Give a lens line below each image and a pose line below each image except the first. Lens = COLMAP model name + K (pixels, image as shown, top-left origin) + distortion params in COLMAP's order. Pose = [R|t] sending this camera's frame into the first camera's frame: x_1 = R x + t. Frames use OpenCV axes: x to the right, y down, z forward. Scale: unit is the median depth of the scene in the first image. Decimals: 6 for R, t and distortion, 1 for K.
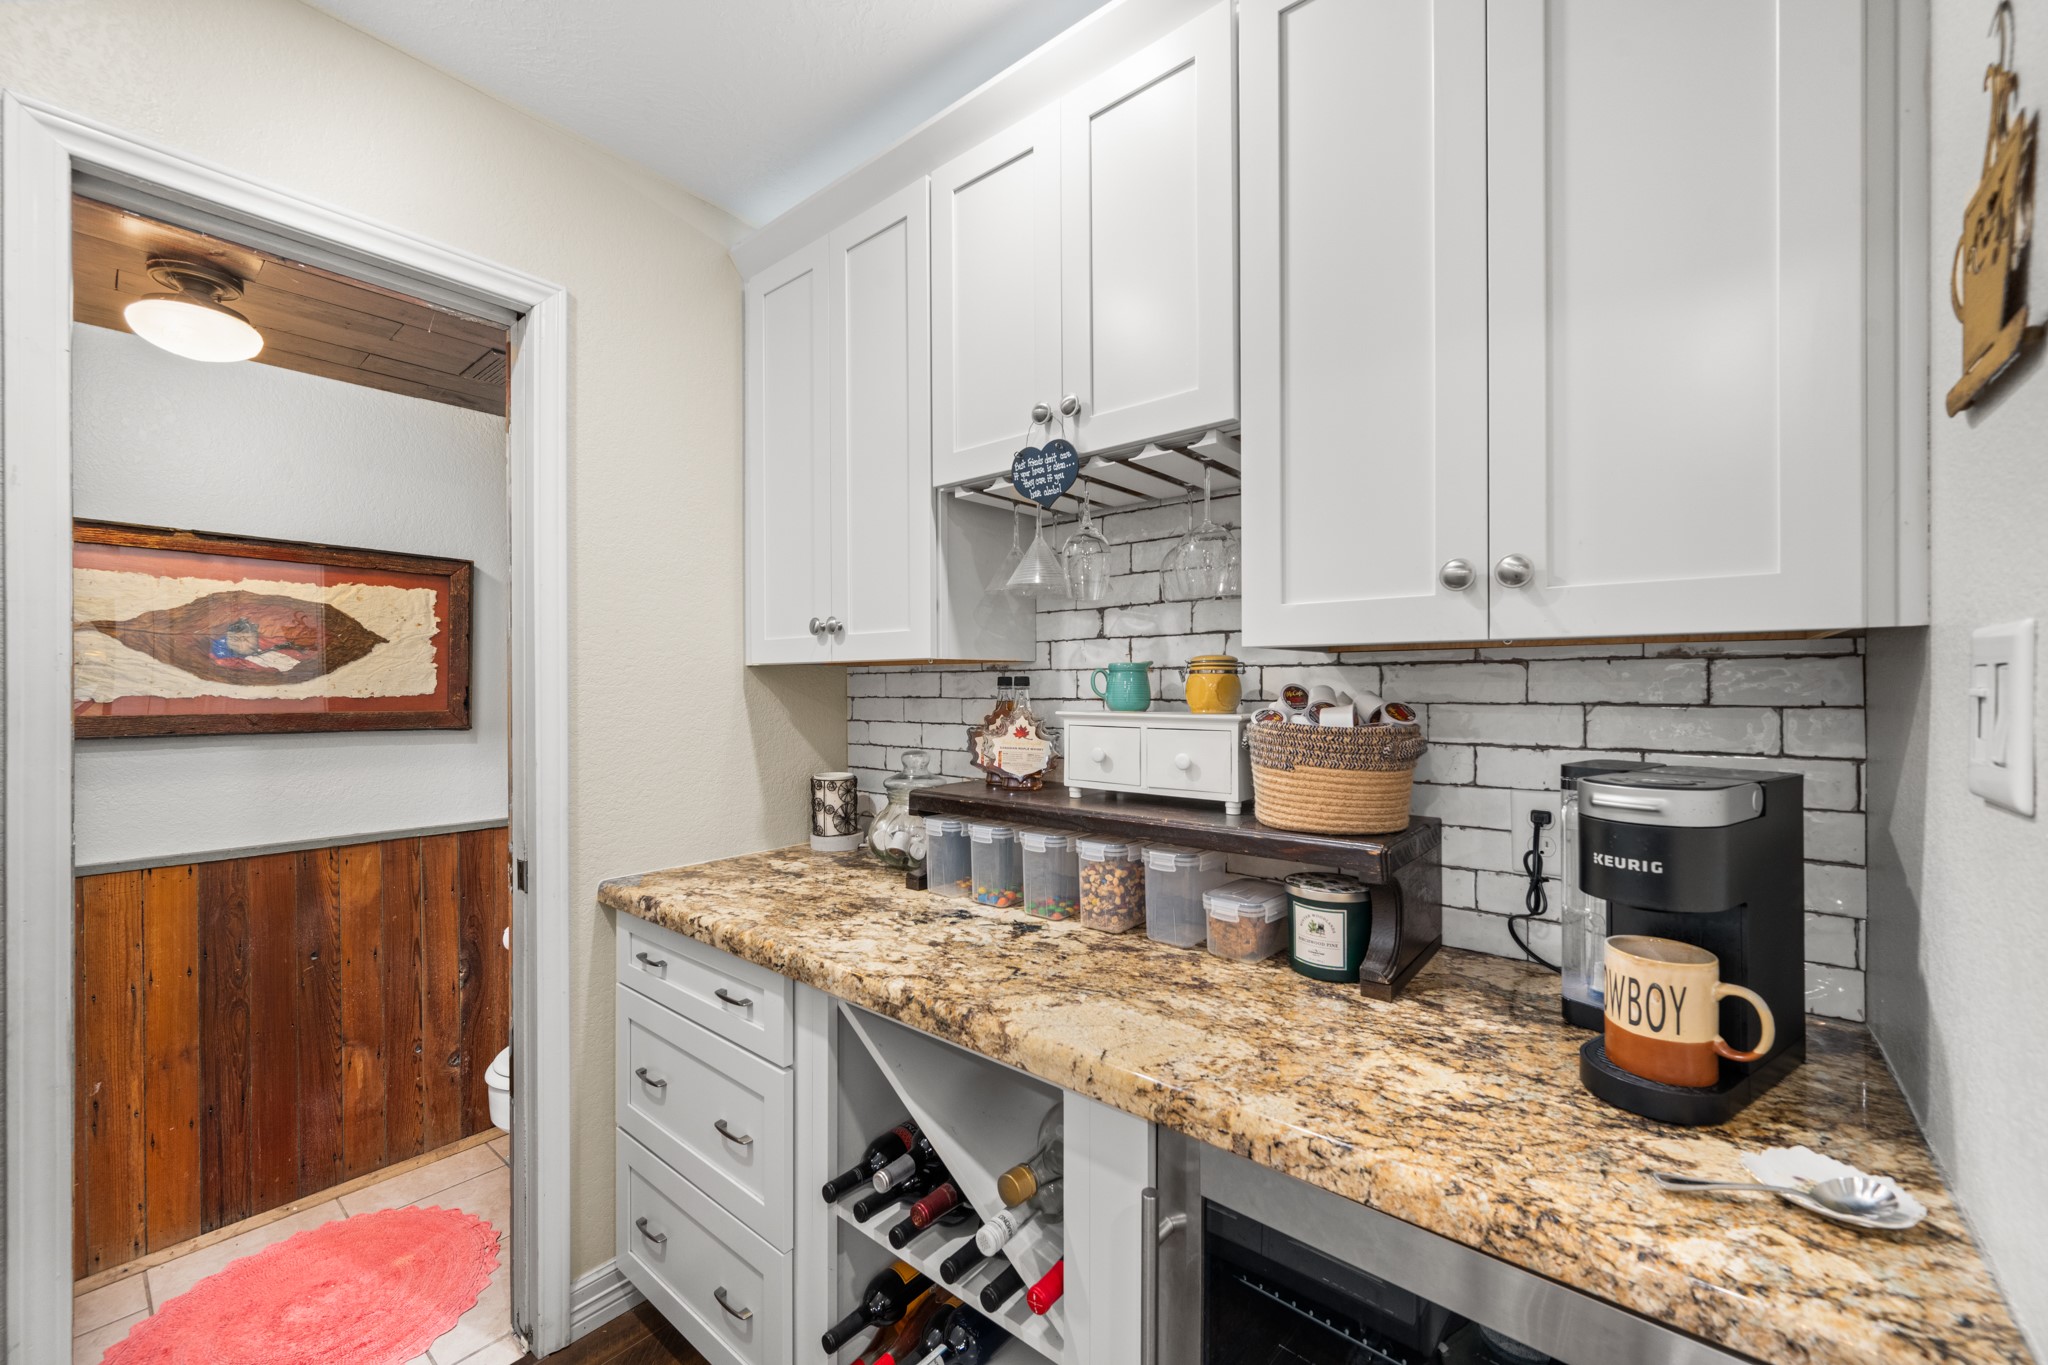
lens RADIAL K [[815.0, 0, 1034.3], [0, 815.0, 684.5], [0, 0, 1]] dist [-0.001981, 0.000527]
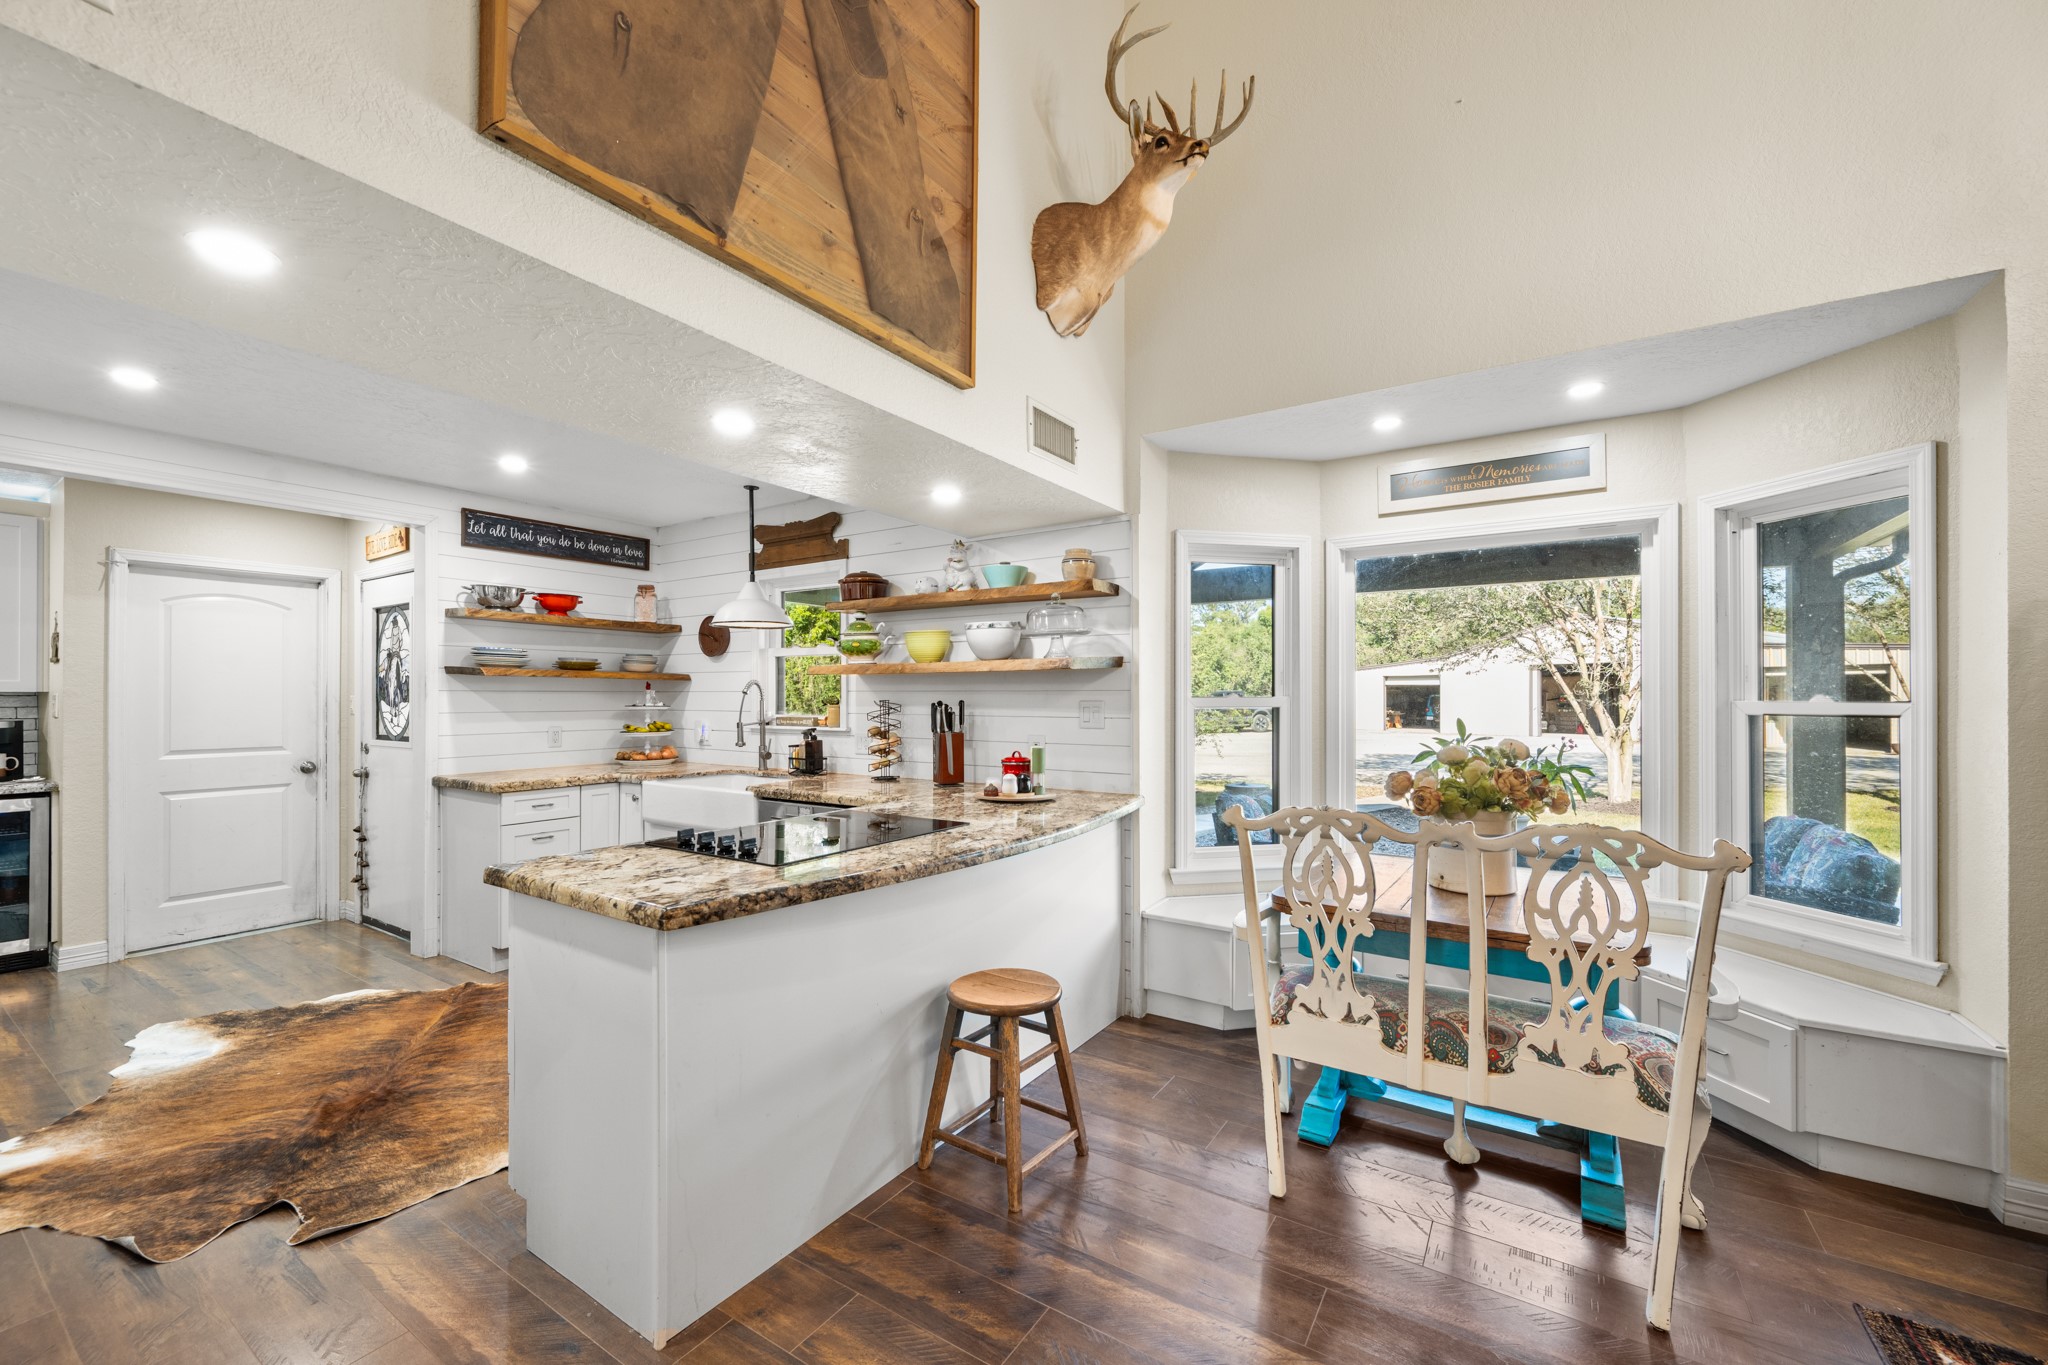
lens RADIAL K [[815.0, 0, 1023.1], [0, 815.0, 692.2], [0, 0, 1]] dist [-0.001981, 0.000527]
pose [[-0.108587, 0.008293, 0.994052, -4.170852], [0.011016, 0.999914, -0.007138, 0.039467], [-0.994026, 0.010175, -0.108669, -4.058916]]
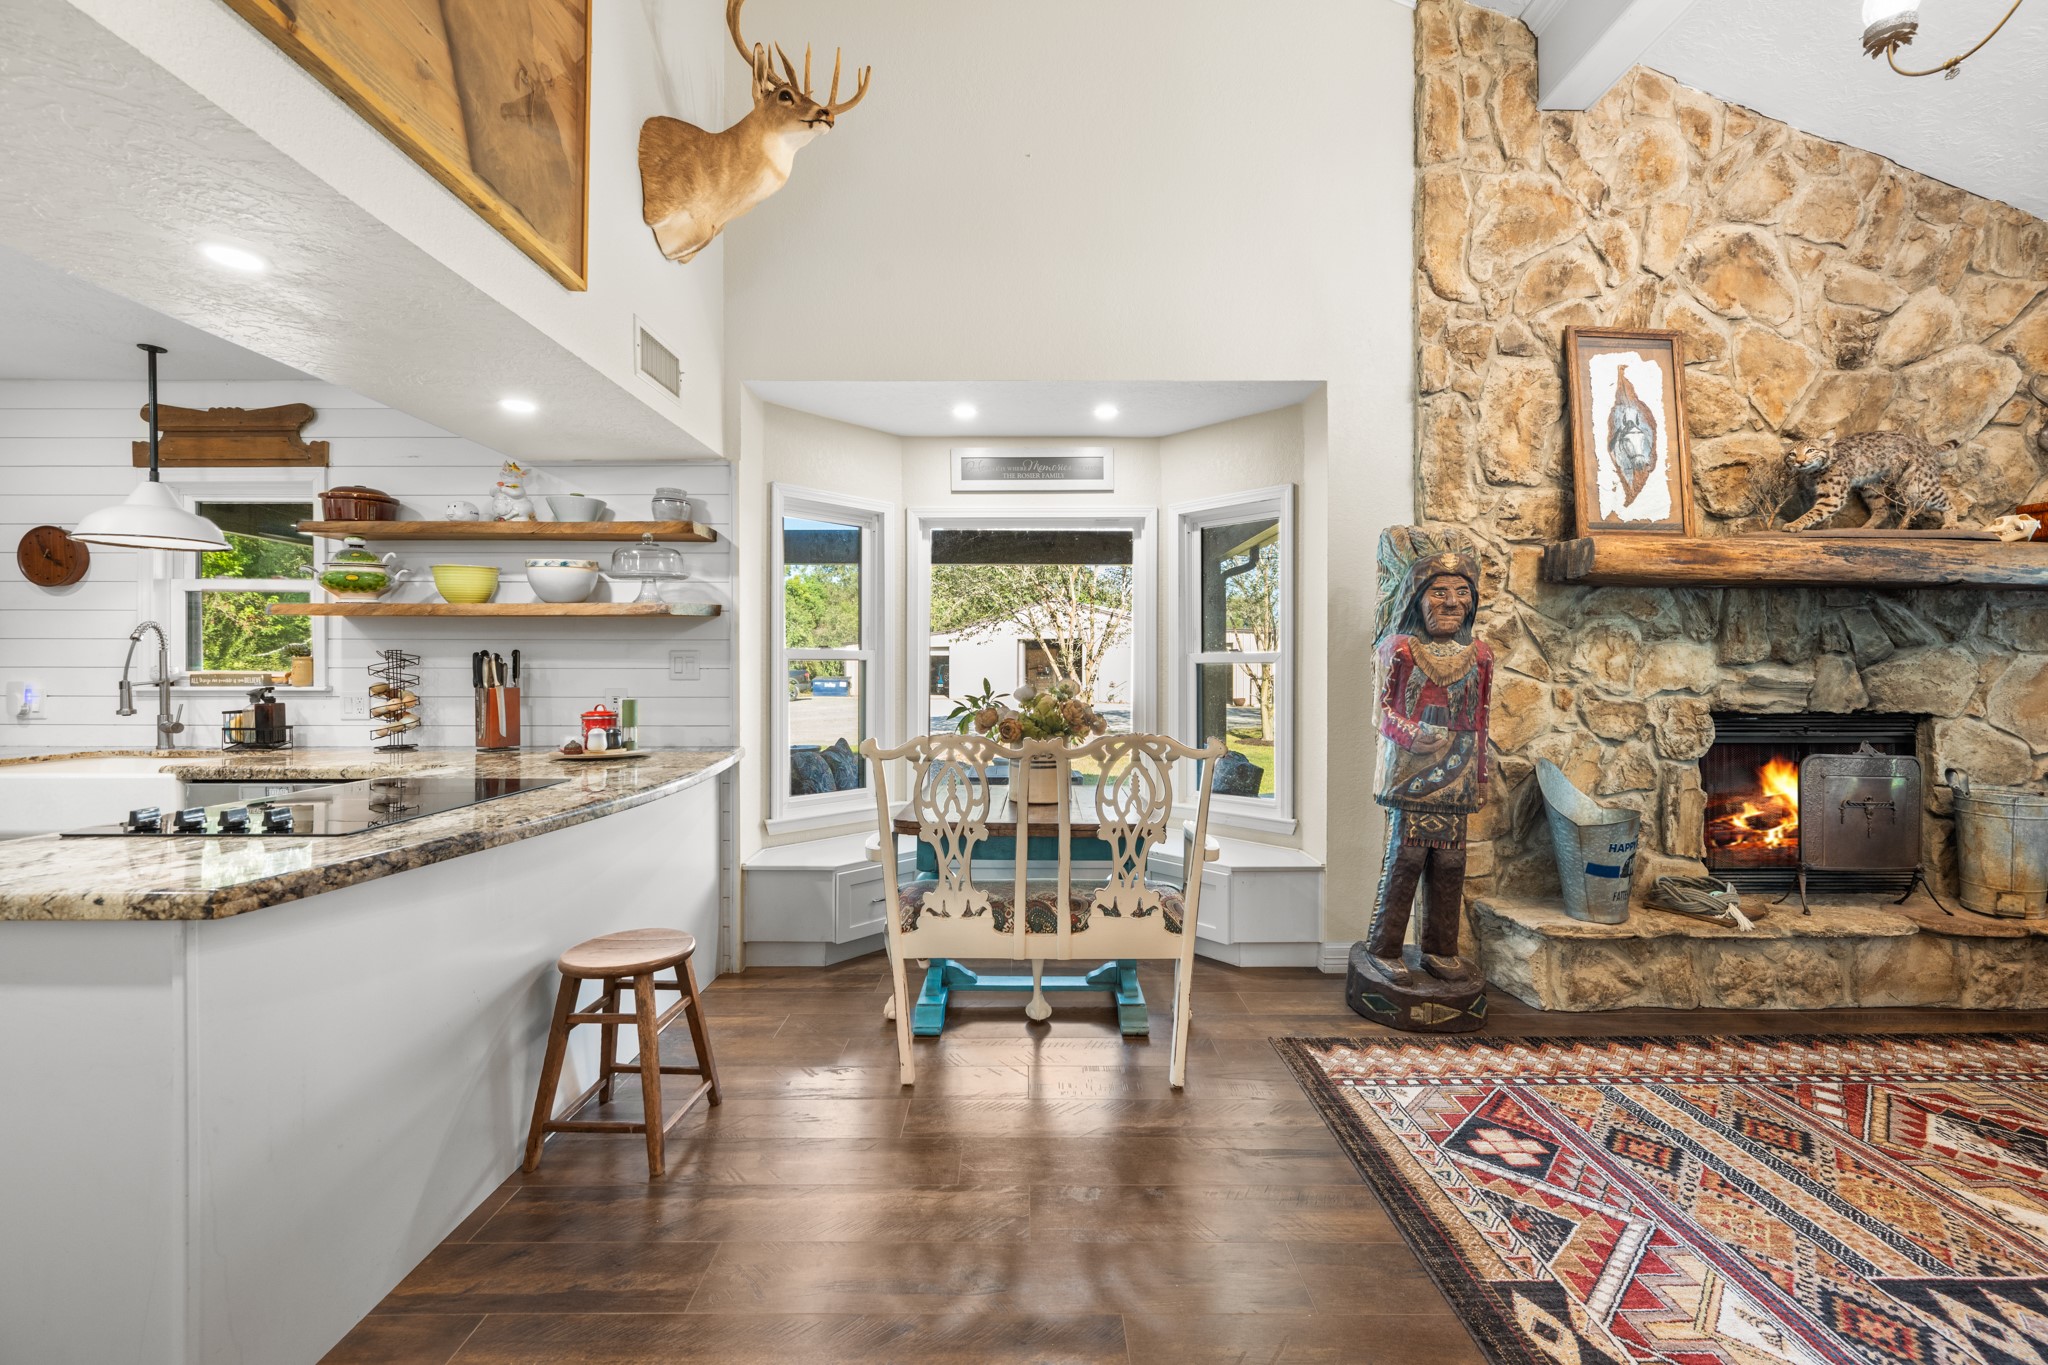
lens RADIAL K [[815.0, 0, 1032.4], [0, 815.0, 667.9], [0, 0, 1]] dist [-0.001981, 0.000527]
pose [[-0.638055, 0.002088, 0.769988, -4.192585], [0.009519, 0.999941, 0.005176, 0.126592], [-0.769932, 0.010632, -0.638038, -3.680326]]
